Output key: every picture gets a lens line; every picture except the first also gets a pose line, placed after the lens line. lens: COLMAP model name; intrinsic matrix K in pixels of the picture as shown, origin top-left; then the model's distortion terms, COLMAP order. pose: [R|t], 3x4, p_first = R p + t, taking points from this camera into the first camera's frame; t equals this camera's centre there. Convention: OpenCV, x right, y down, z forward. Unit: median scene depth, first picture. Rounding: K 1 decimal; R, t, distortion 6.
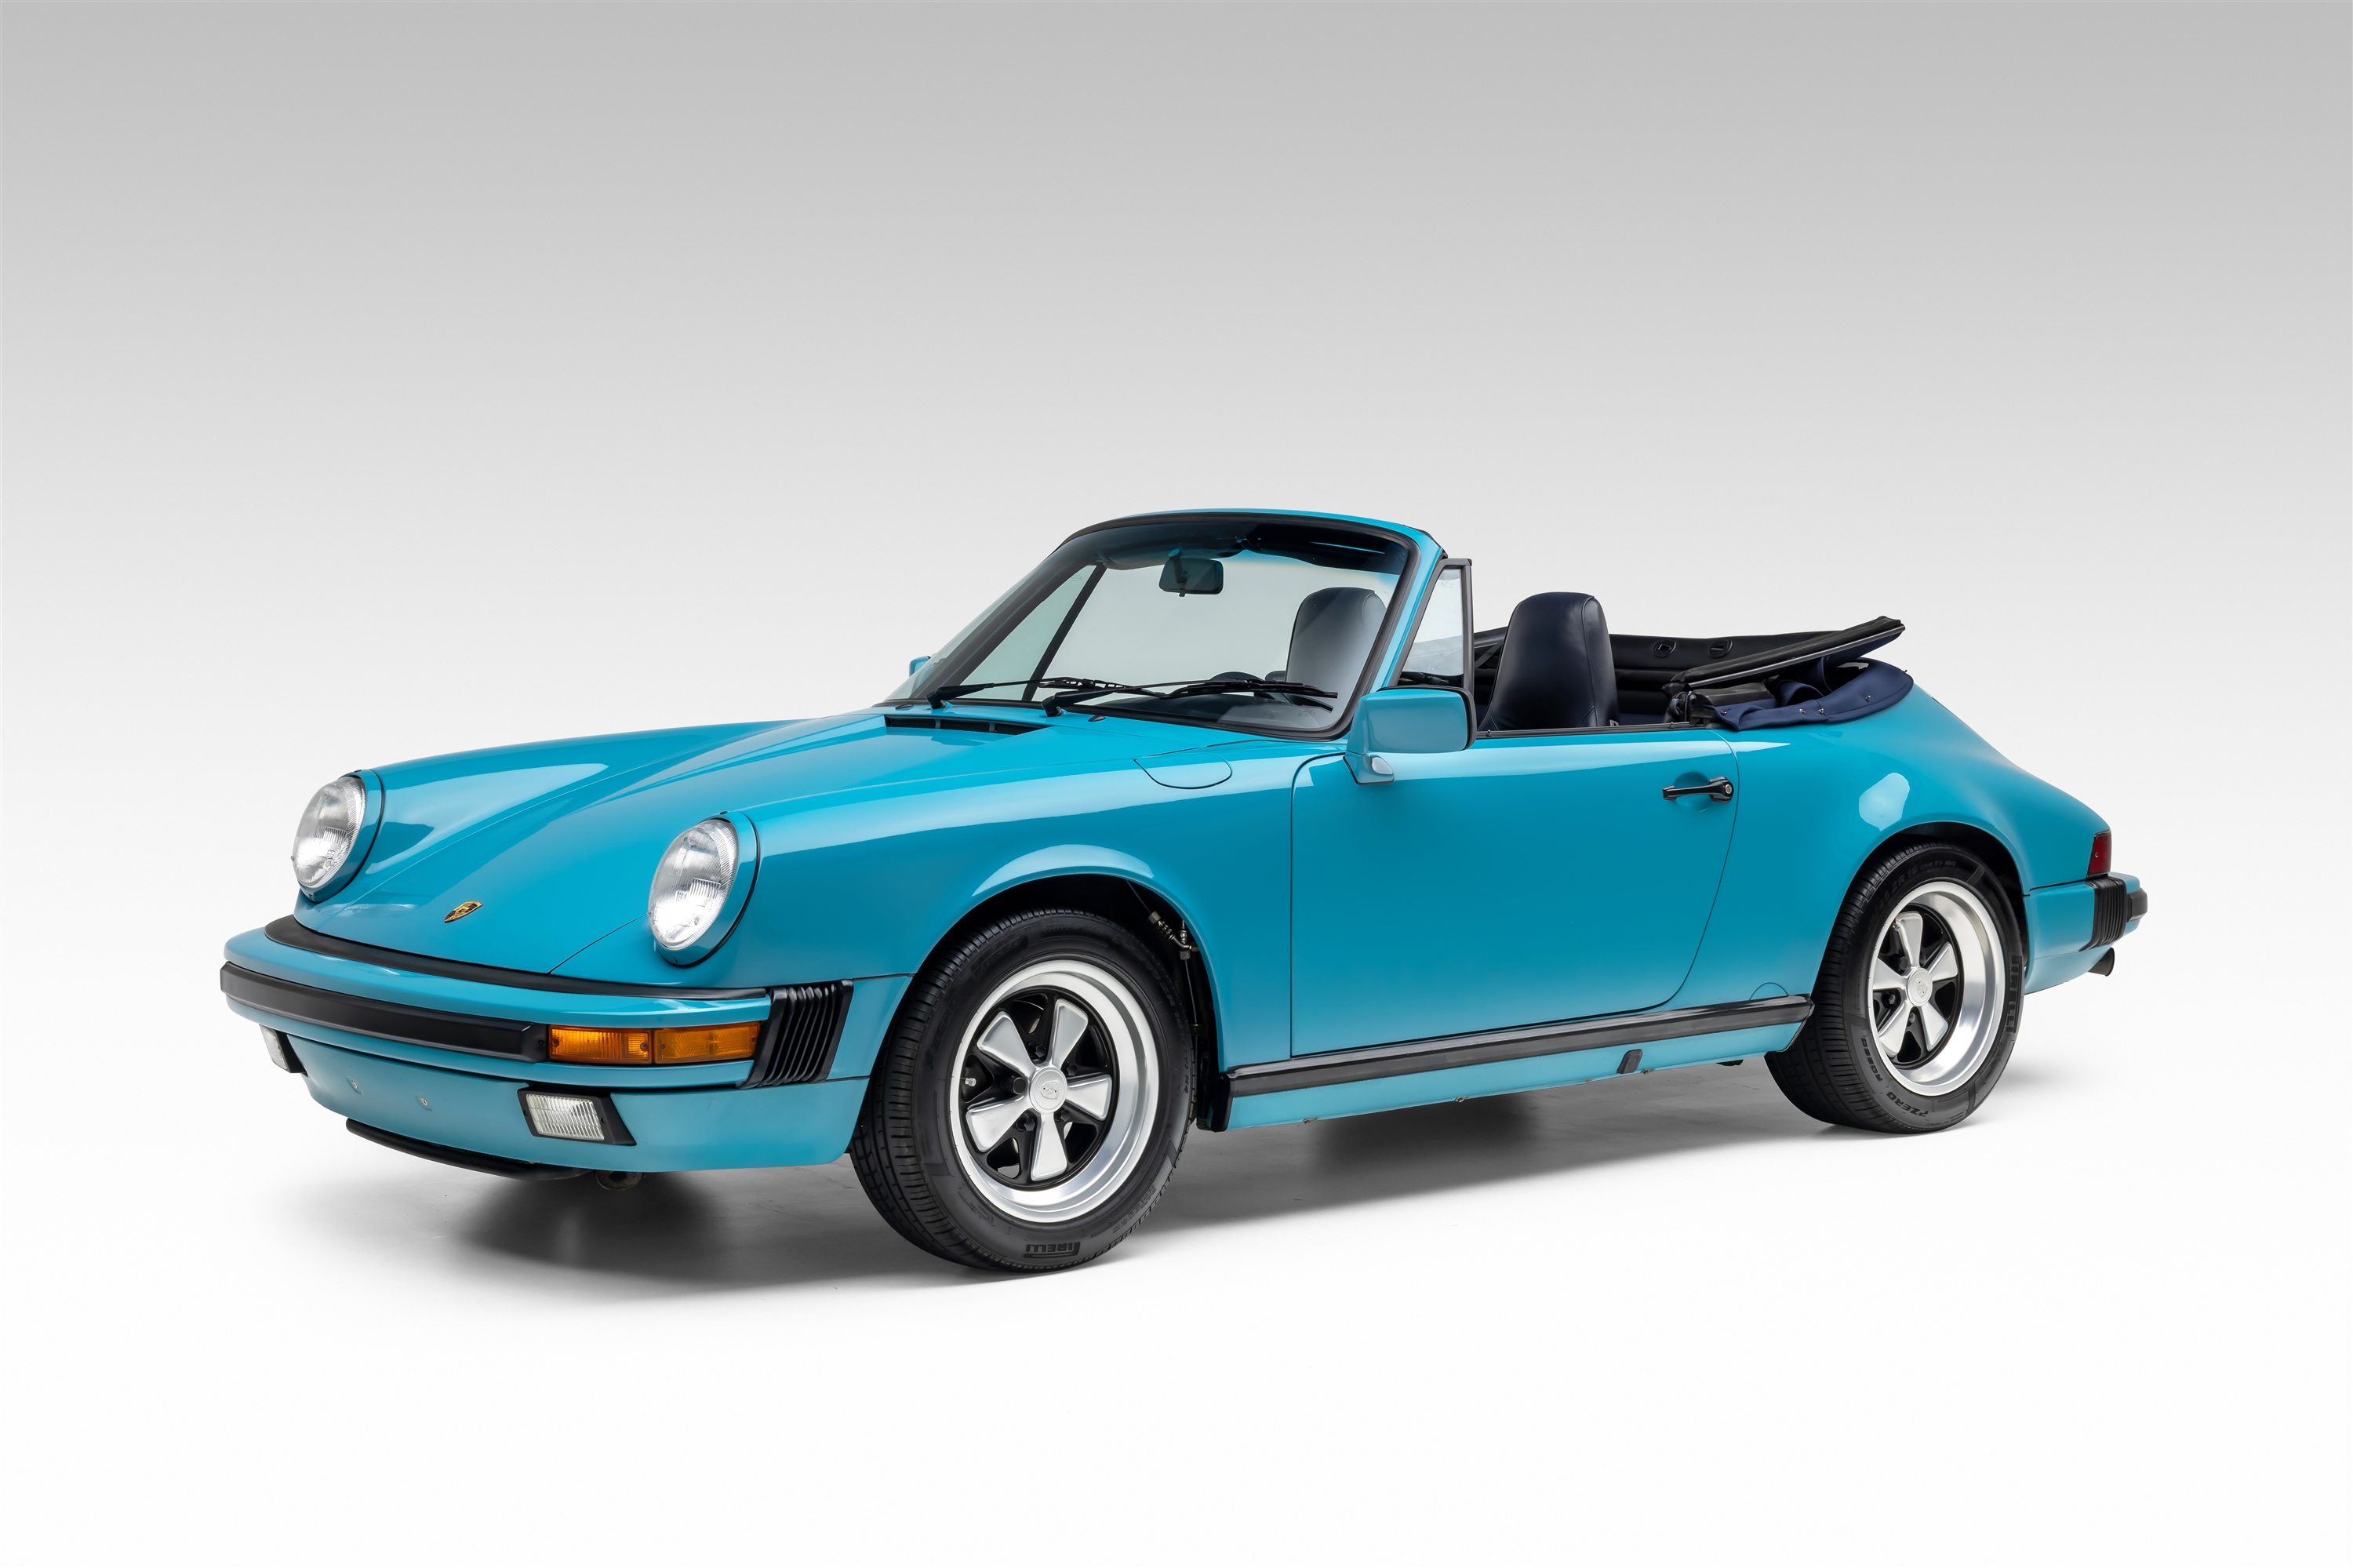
lens RADIAL K [[3875.4, 0, 1130.1], [0, 3875.4, 739.2], [0, 0, 1]] dist [0.012073, 0.000000]
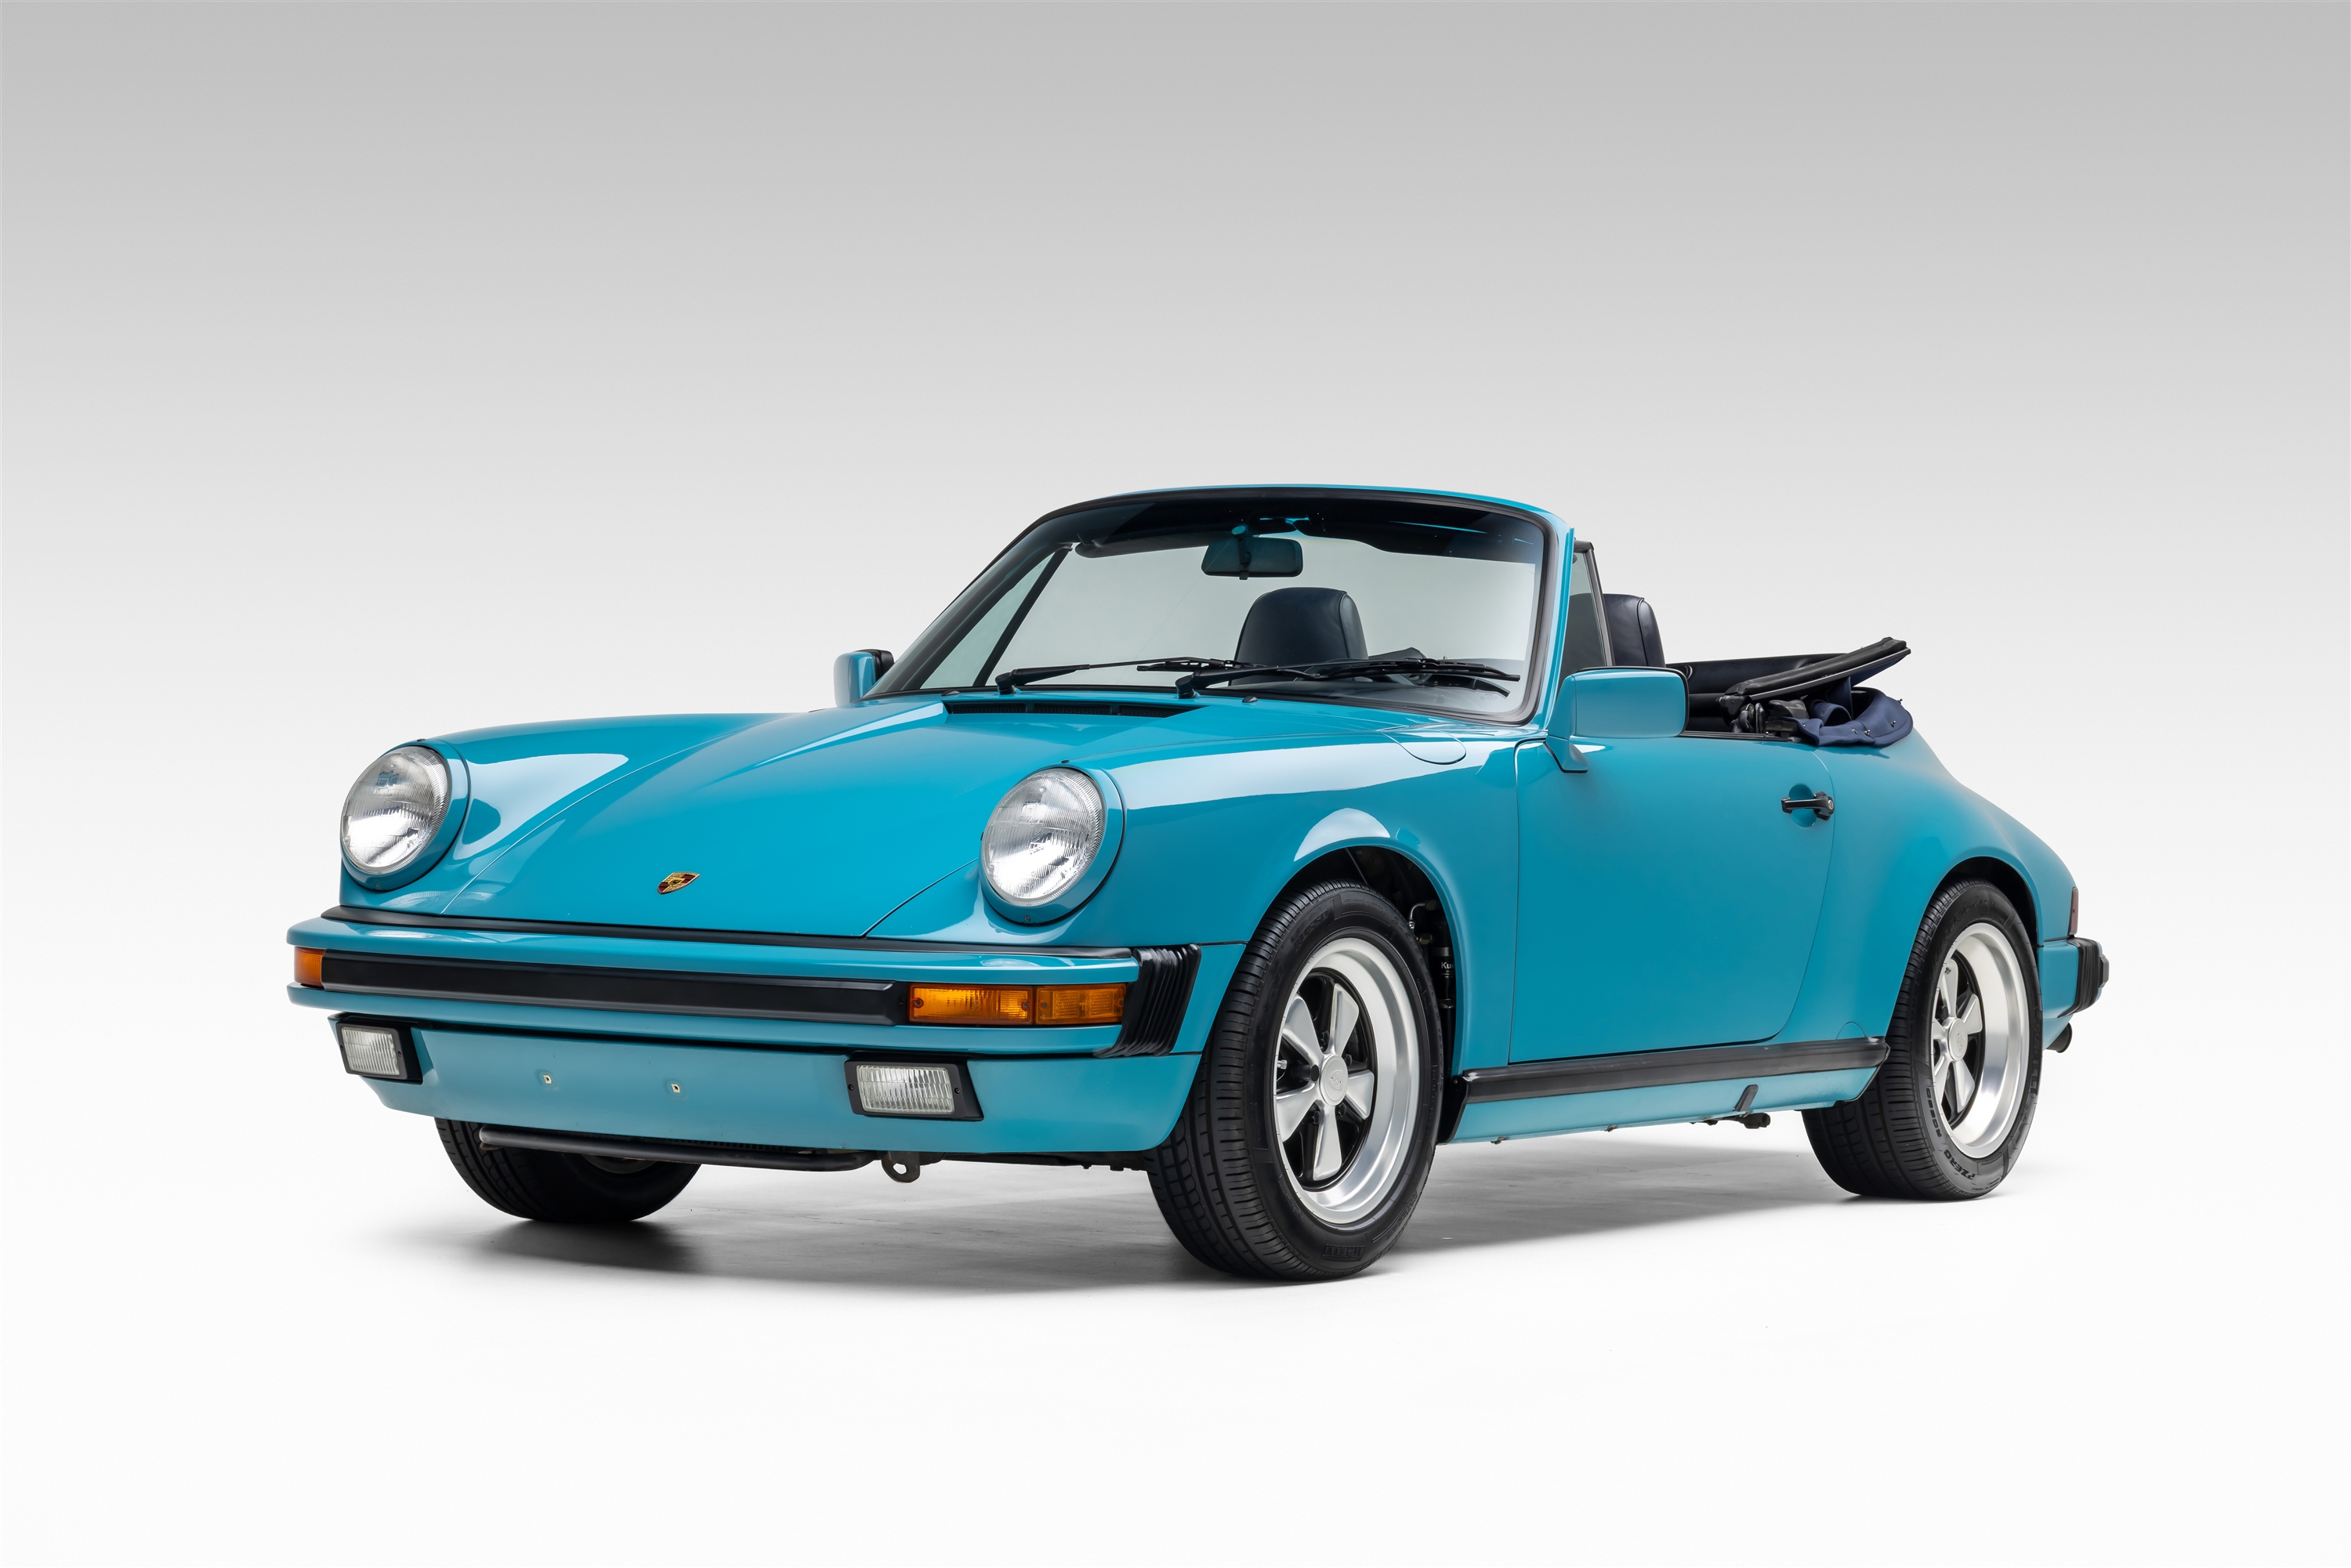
lens RADIAL K [[5894.1, 0, 1169.9], [0, 5894.1, 763.9], [0, 0, 1]] dist [0.109874, 0.000000]
pose [[0.950585, 0.022964, 0.309615, -0.456532], [-0.007807, 0.998713, -0.050105, 0.079415], [-0.310368, 0.045212, 0.949541, -0.298259]]
